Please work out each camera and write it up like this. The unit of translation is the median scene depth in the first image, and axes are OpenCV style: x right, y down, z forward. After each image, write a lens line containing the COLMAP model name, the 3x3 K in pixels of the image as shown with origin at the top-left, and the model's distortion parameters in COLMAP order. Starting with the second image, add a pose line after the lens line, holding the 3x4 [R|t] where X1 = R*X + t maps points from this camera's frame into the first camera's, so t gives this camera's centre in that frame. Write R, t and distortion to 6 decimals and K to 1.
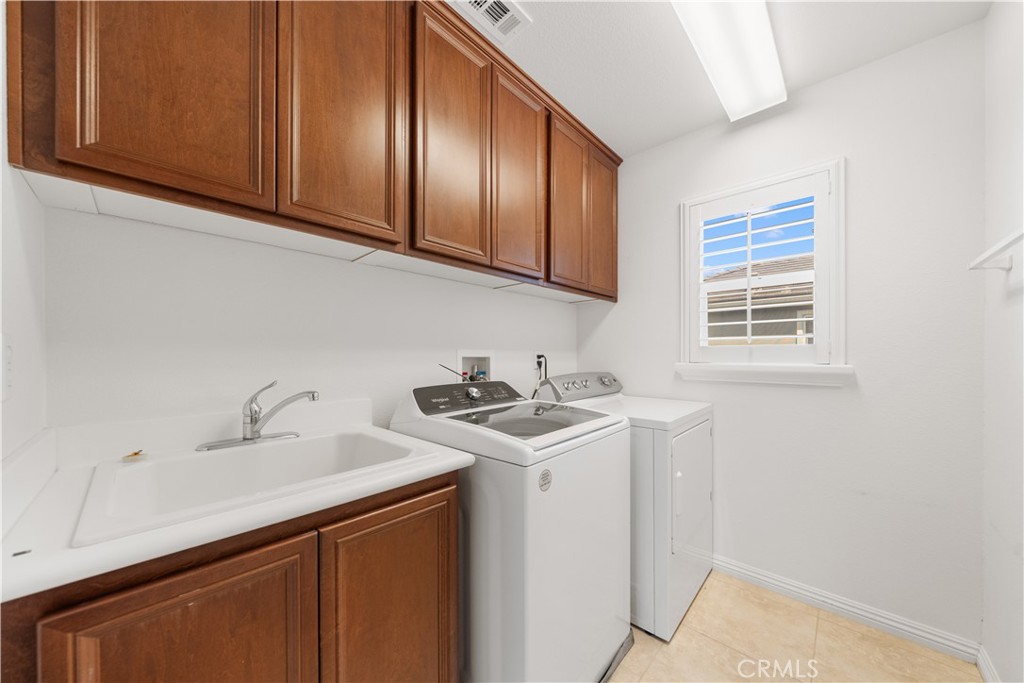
lens RADIAL K [[350.1, 0, 512.0], [0, 350.1, 341.5], [0, 0, 1]] dist [-0.000350, -0.000075]
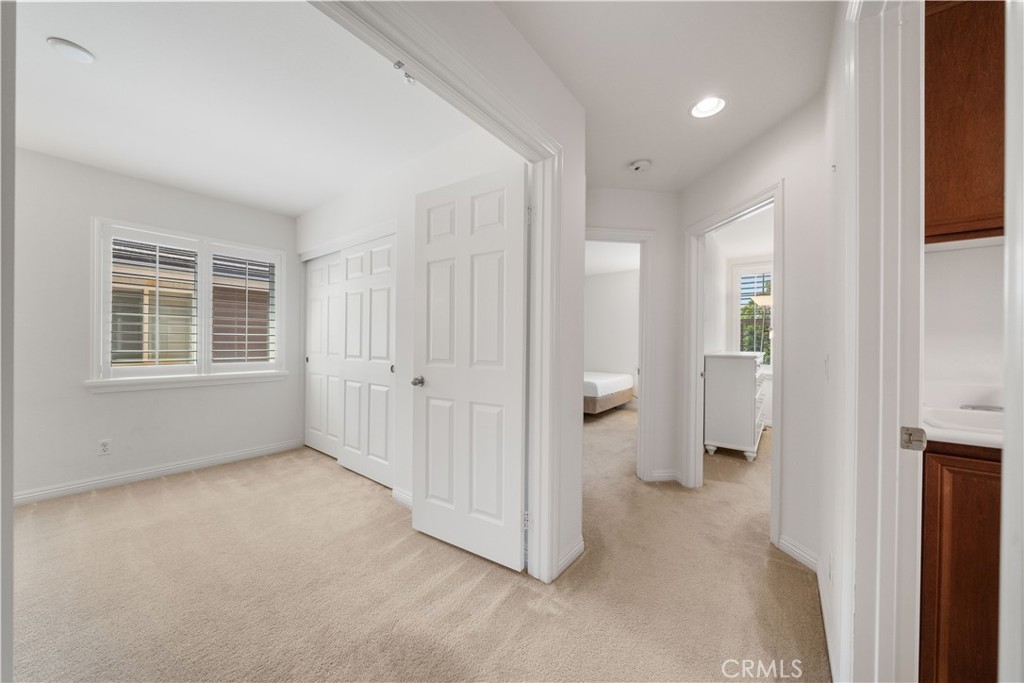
lens RADIAL K [[350.1, 0, 512.0], [0, 350.1, 341.5], [0, 0, 1]] dist [-0.000350, -0.000075]
pose [[0.089117, 0.003678, -0.996014, 0.431169], [0.014818, 0.999878, 0.005018, 0.020427], [0.995911, -0.015206, 0.089052, -1.208105]]
